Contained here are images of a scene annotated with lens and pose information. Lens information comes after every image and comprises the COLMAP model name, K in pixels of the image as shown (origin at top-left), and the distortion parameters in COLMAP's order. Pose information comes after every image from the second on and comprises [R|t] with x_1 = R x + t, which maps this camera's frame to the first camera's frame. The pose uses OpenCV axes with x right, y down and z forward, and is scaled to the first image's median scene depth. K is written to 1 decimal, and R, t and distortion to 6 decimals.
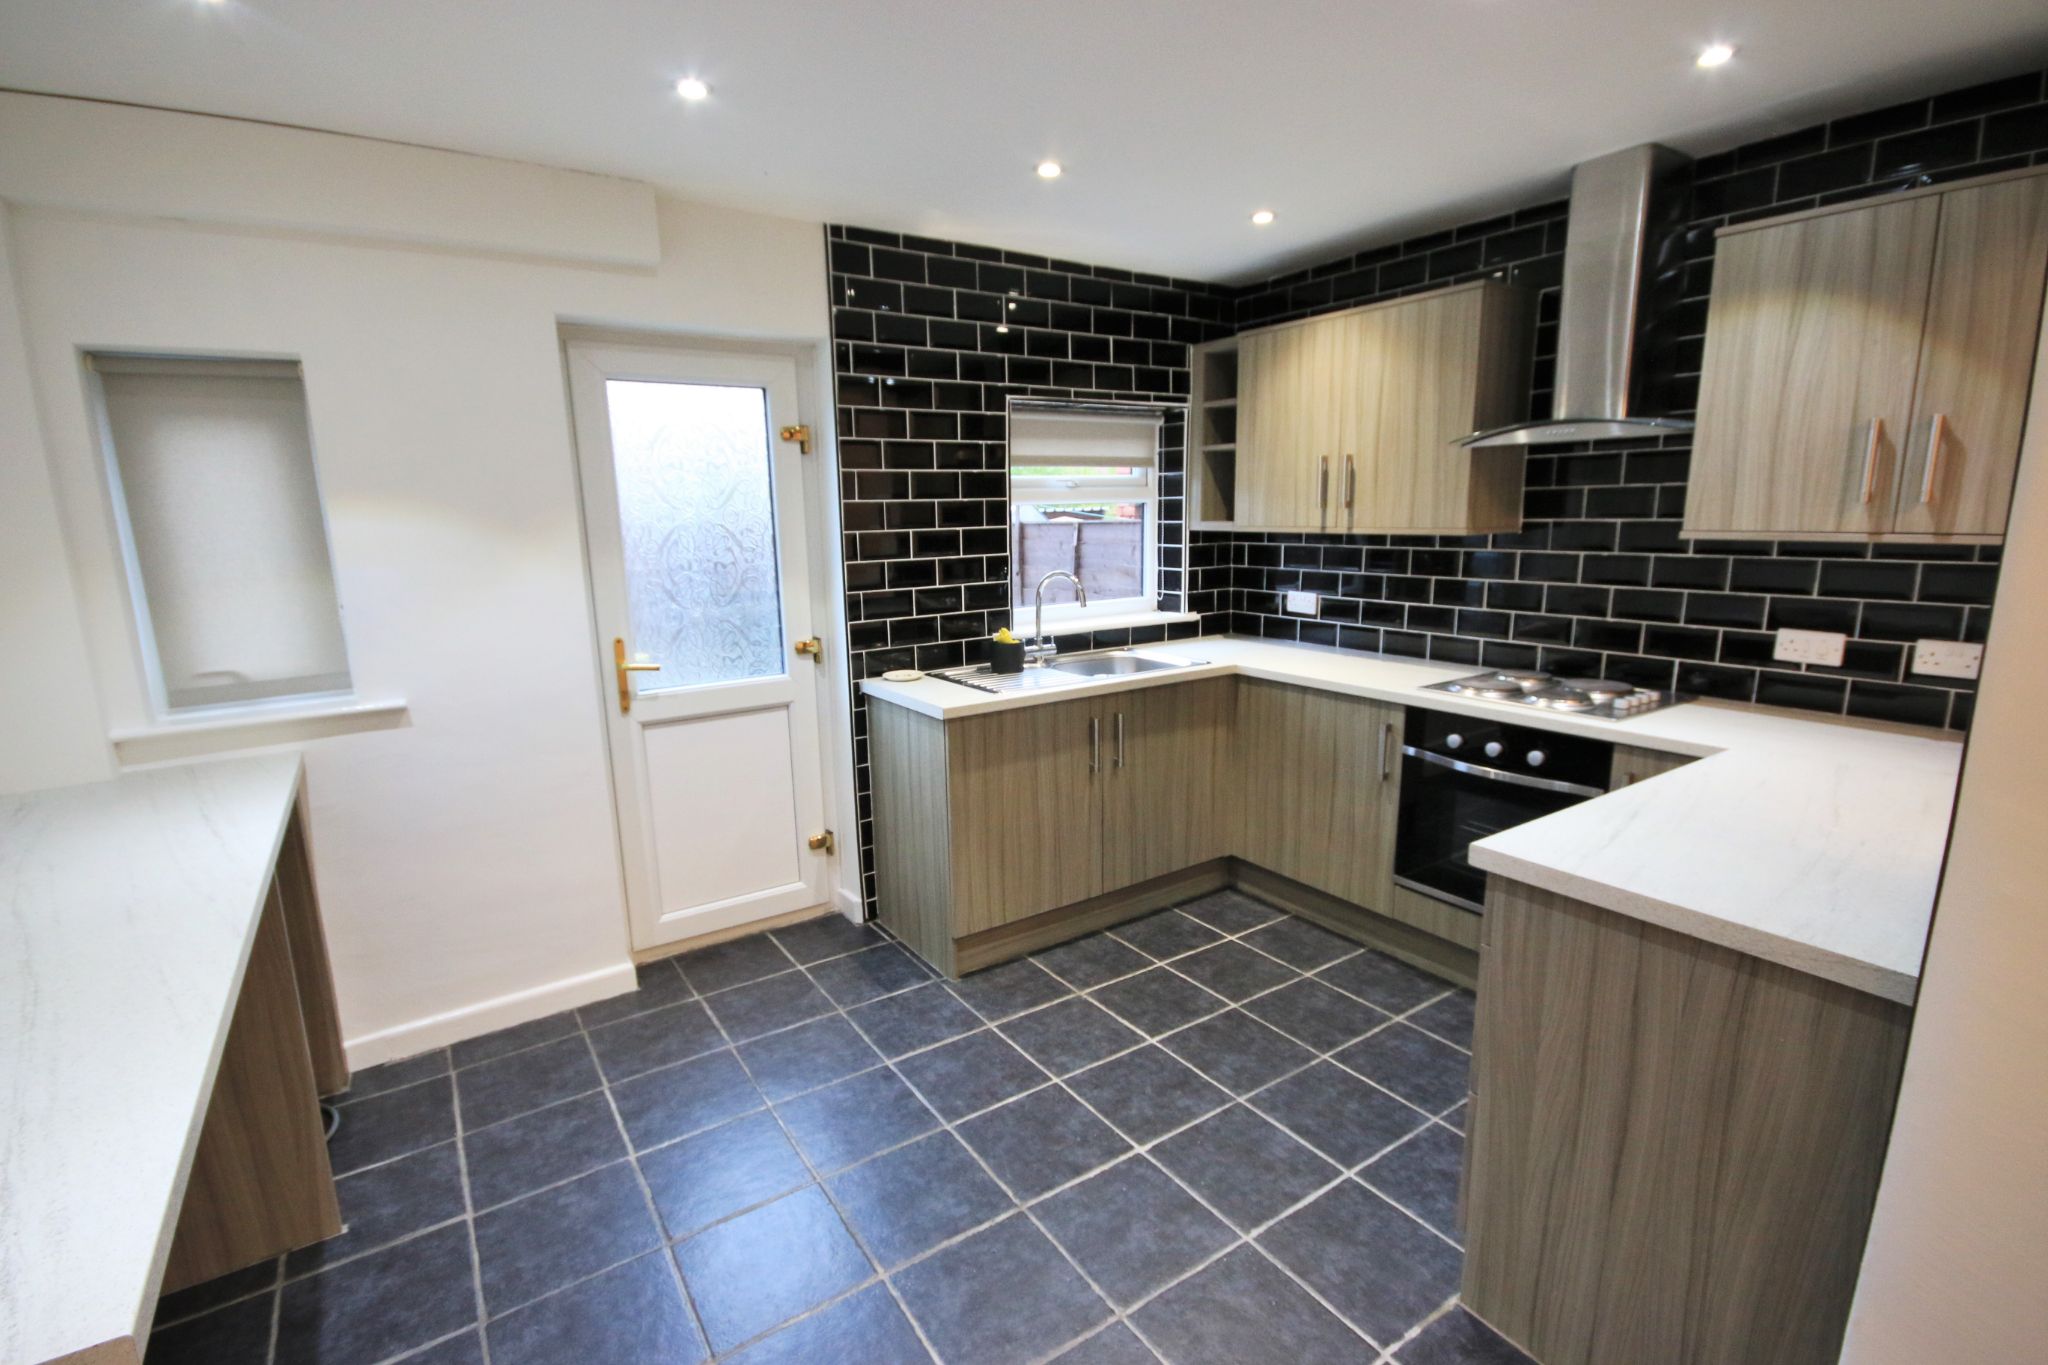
lens RADIAL K [[933.2, 0, 1021.8], [0, 933.2, 689.8], [0, 0, 1]] dist [-0.005871, -0.001338]
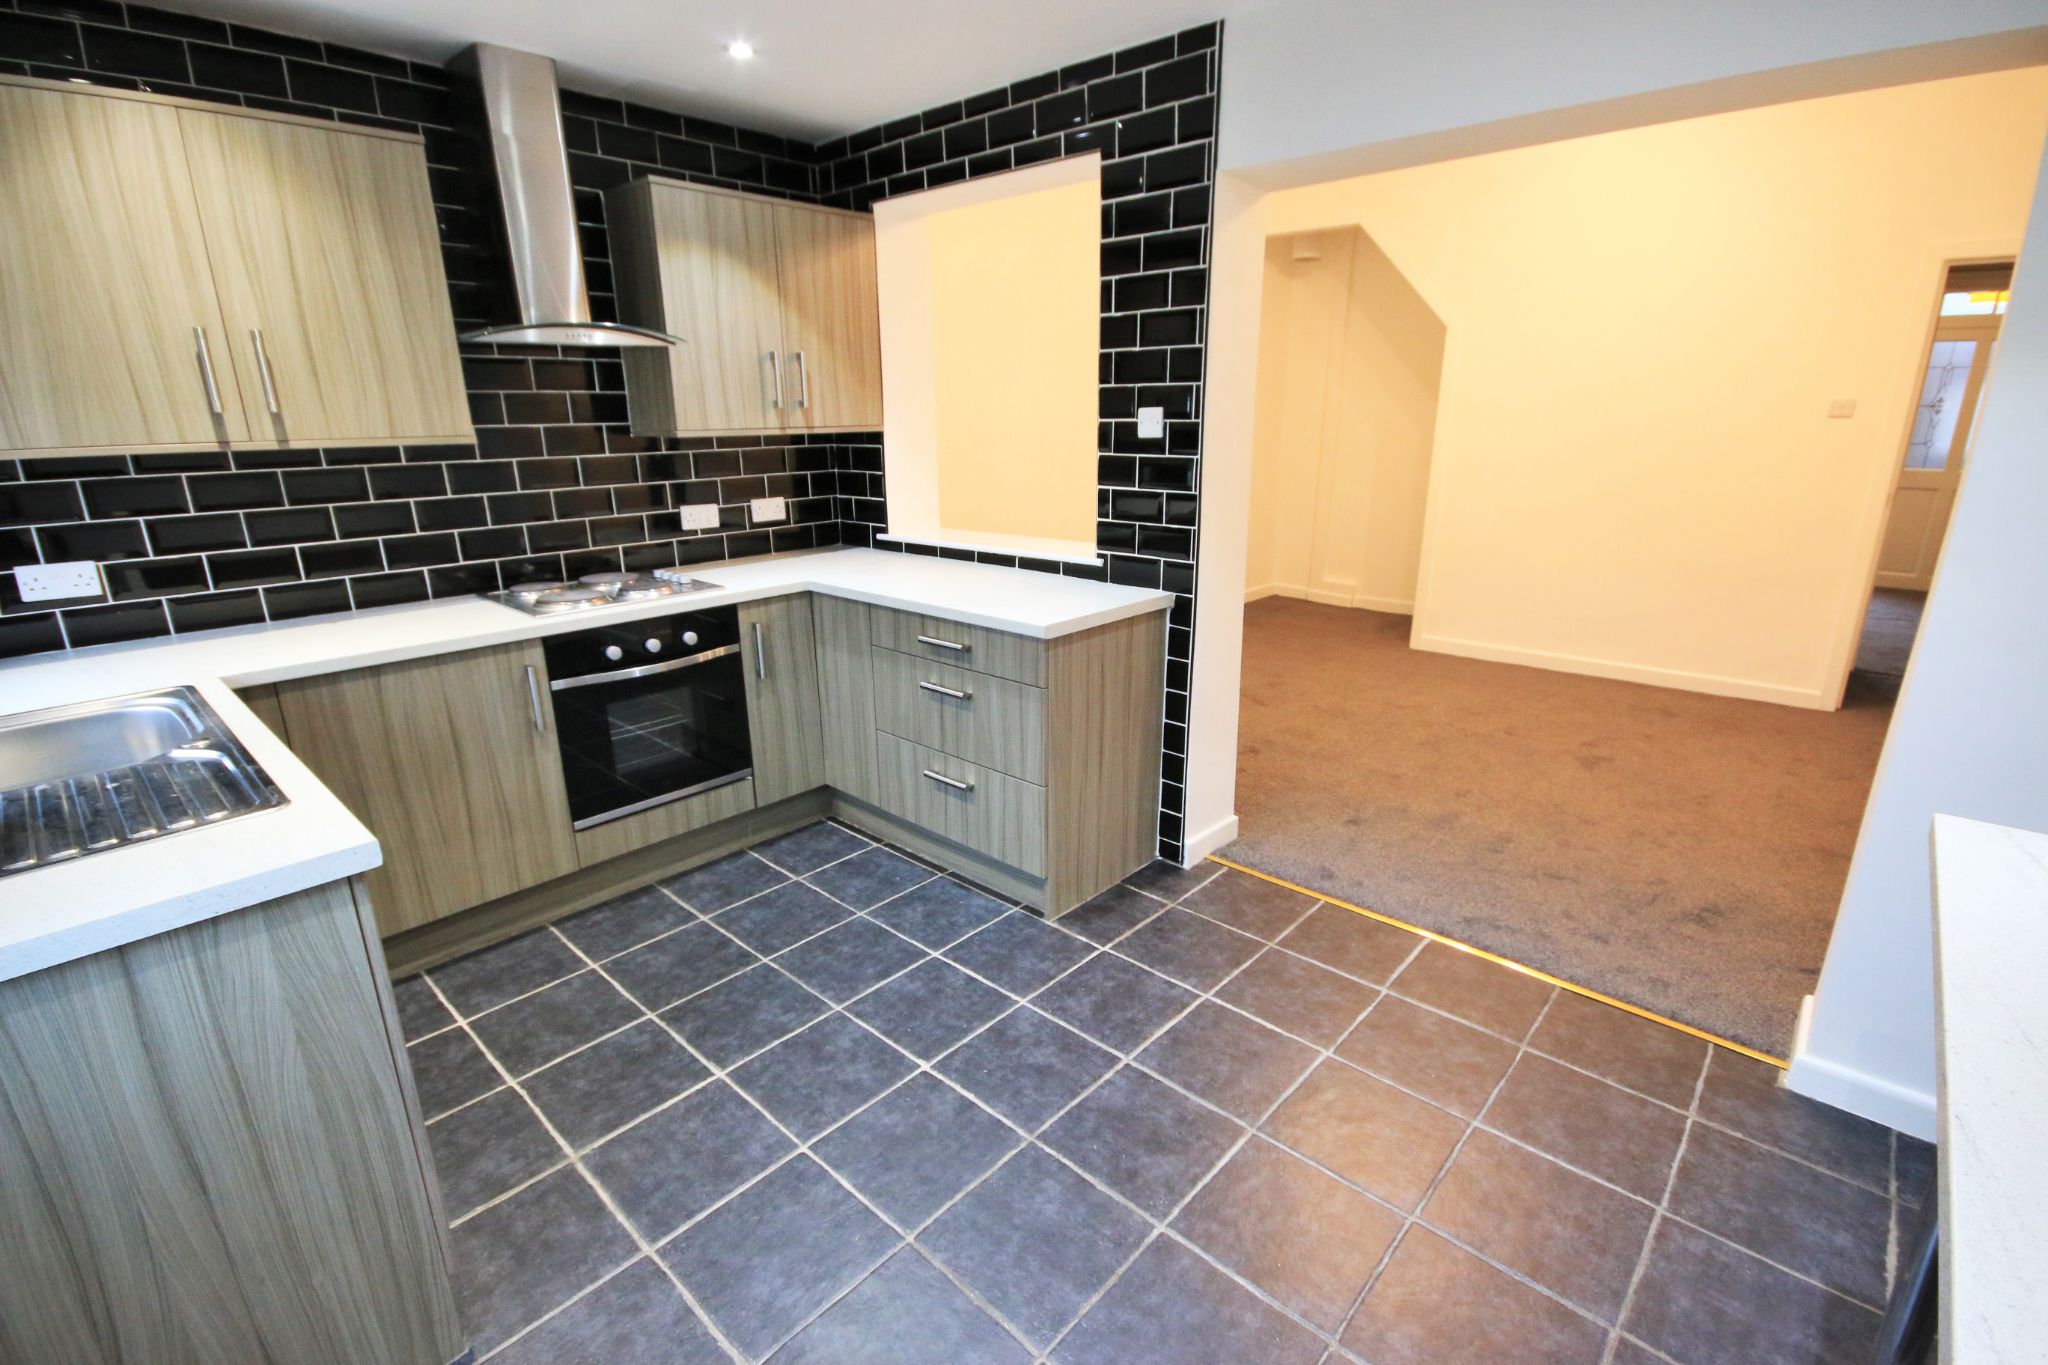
lens RADIAL K [[933.2, 0, 1025.5], [0, 933.2, 686.2], [0, 0, 1]] dist [-0.005871, -0.001338]
pose [[-0.238289, -0.266069, 0.934037, -0.607601], [0.190264, 0.930316, 0.313548, -0.148844], [-0.952375, 0.252429, -0.171060, 0.818255]]
